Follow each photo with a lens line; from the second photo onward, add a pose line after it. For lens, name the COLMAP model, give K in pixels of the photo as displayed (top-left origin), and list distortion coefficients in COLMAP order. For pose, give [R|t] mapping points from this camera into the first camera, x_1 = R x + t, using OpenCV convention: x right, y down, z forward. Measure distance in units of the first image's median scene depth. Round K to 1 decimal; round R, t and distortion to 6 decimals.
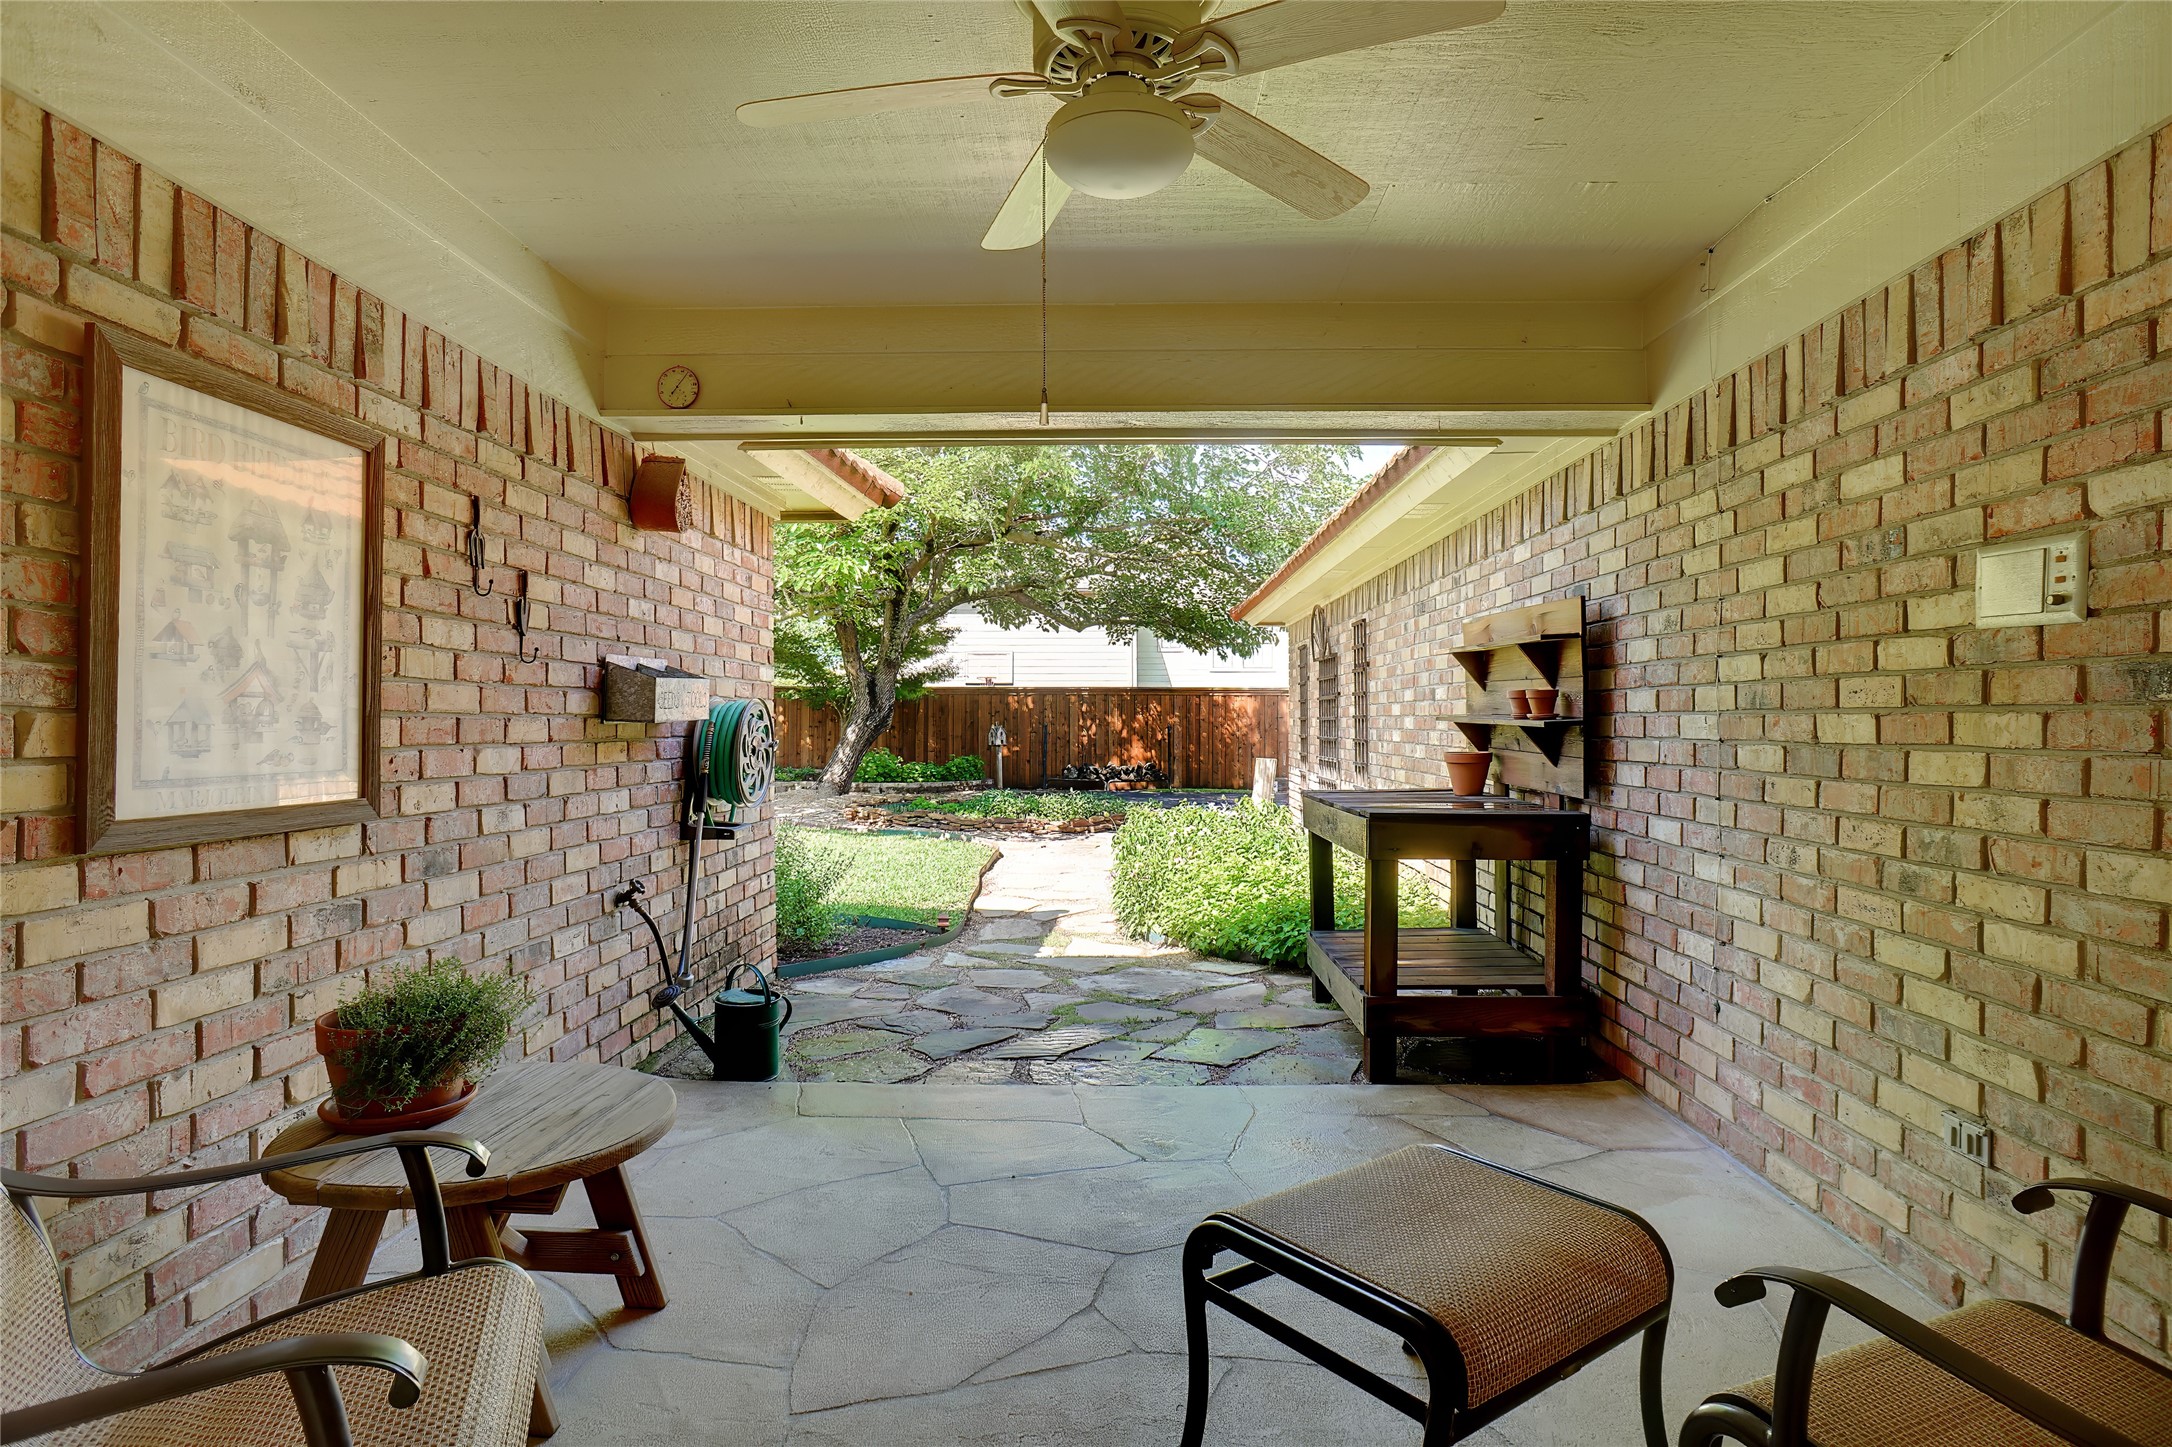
lens RADIAL K [[1166.8, 0, 1087.1], [0, 1166.8, 714.6], [0, 0, 1]] dist [-0.019796, 0.003238]
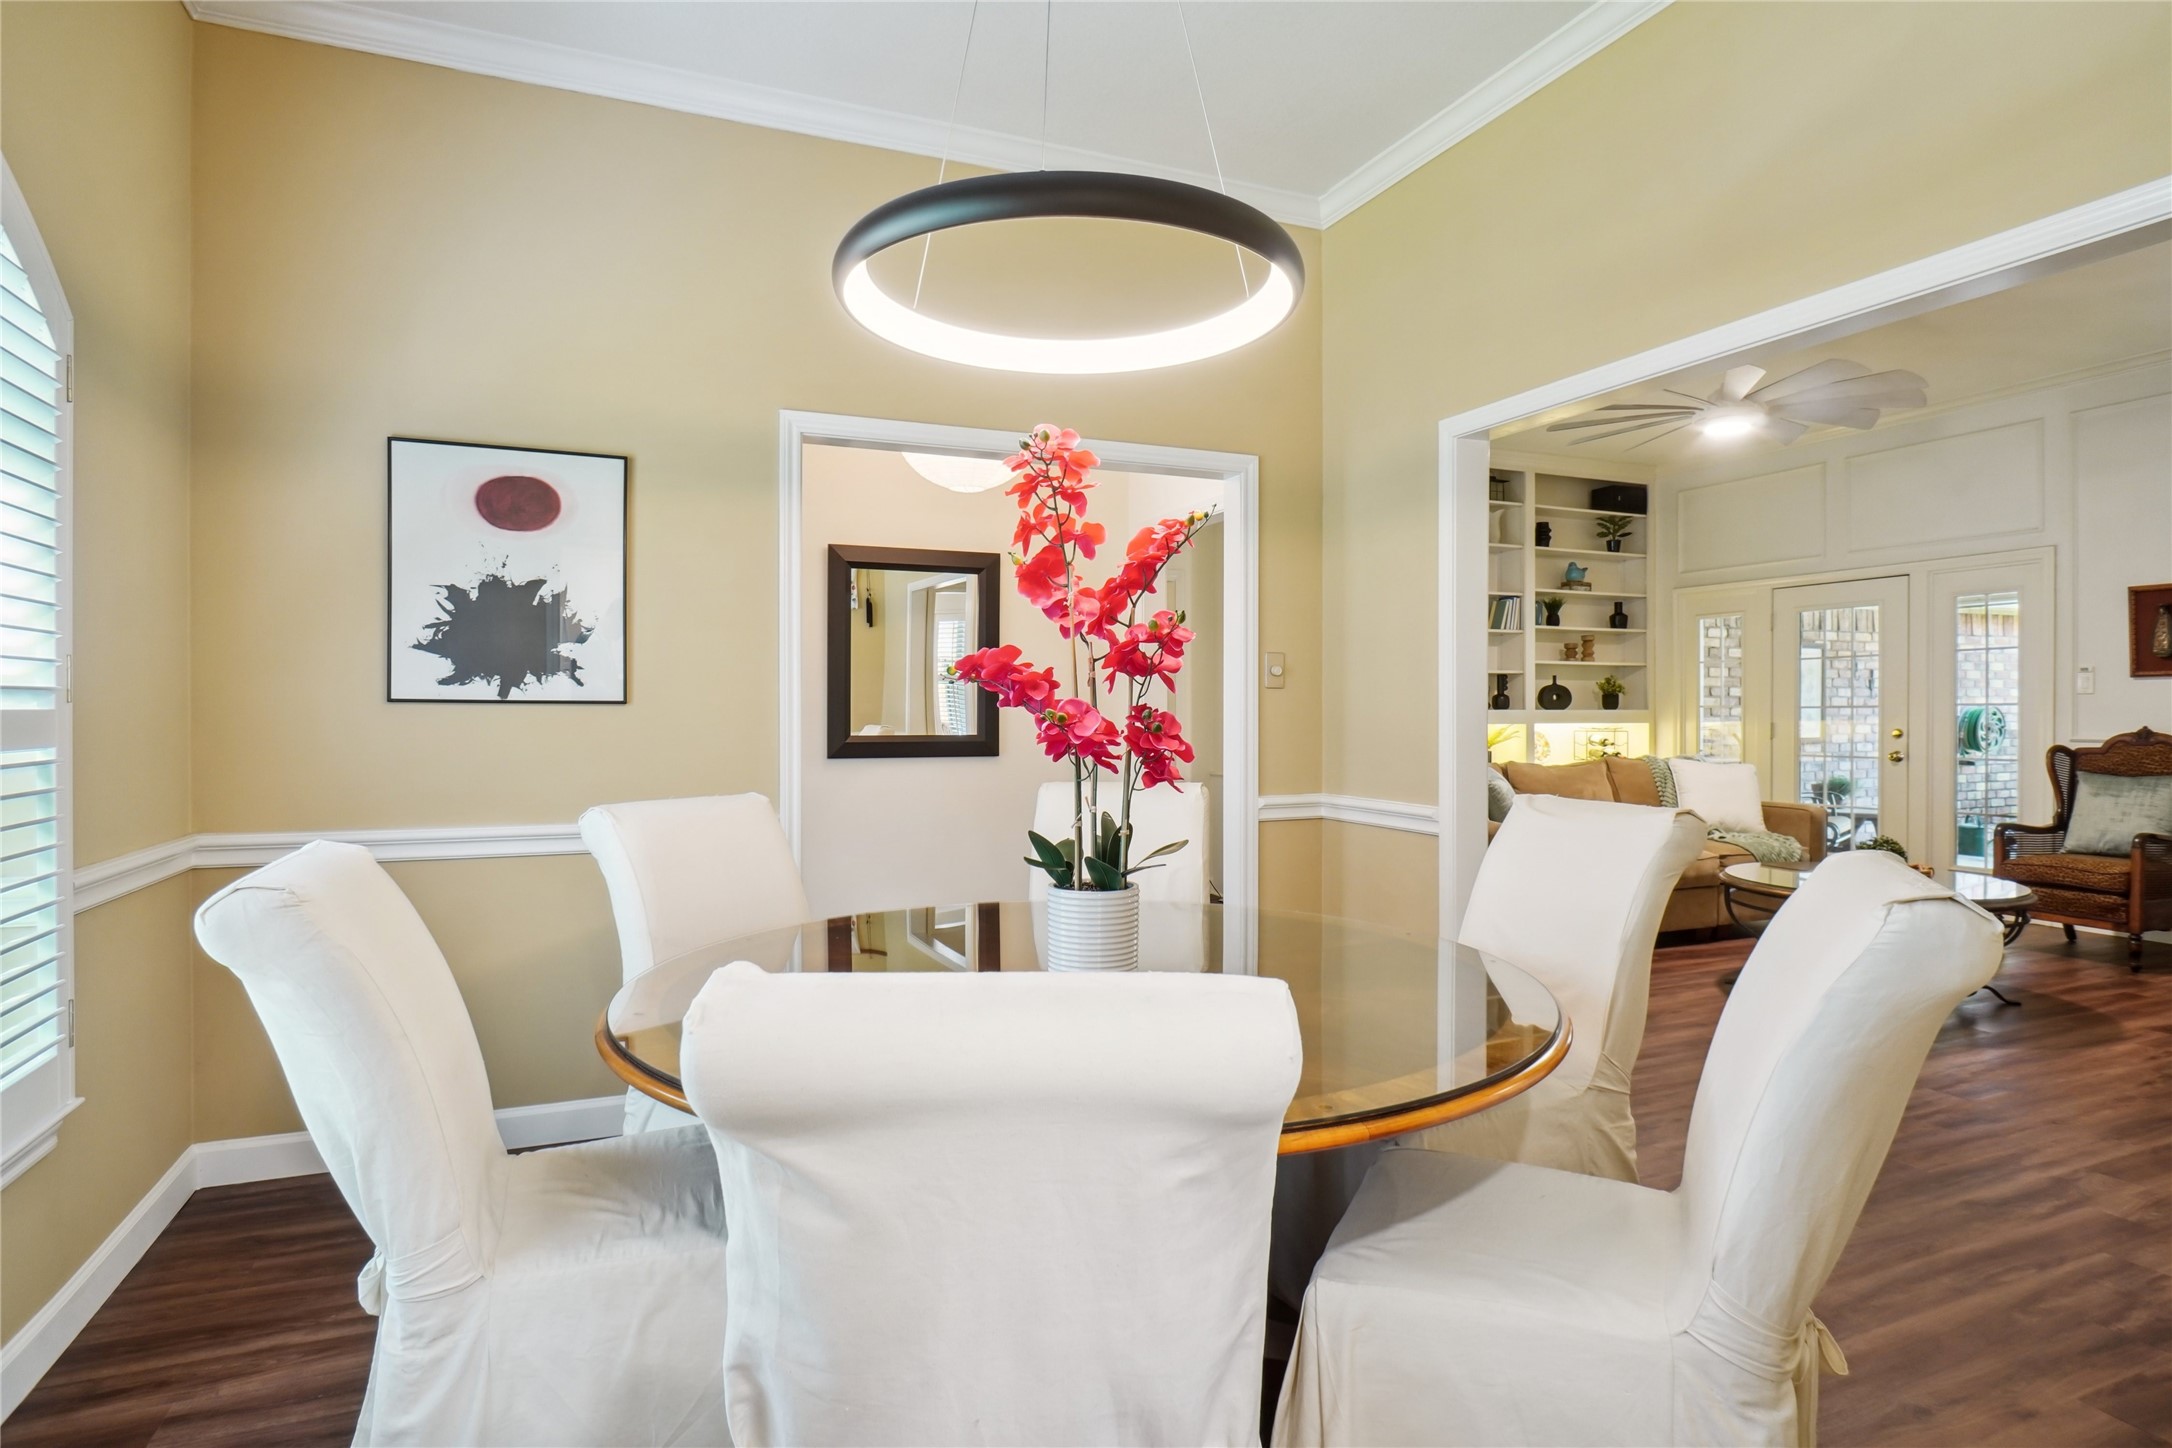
lens RADIAL K [[1166.8, 0, 1092.5], [0, 1166.8, 722.3], [0, 0, 1]] dist [-0.019796, 0.003238]
pose [[0.425178, 0.009135, -0.905064, 1.439328], [0.004079, 0.999920, 0.012009, -0.025126], [0.905100, -0.008798, 0.425107, -2.226533]]
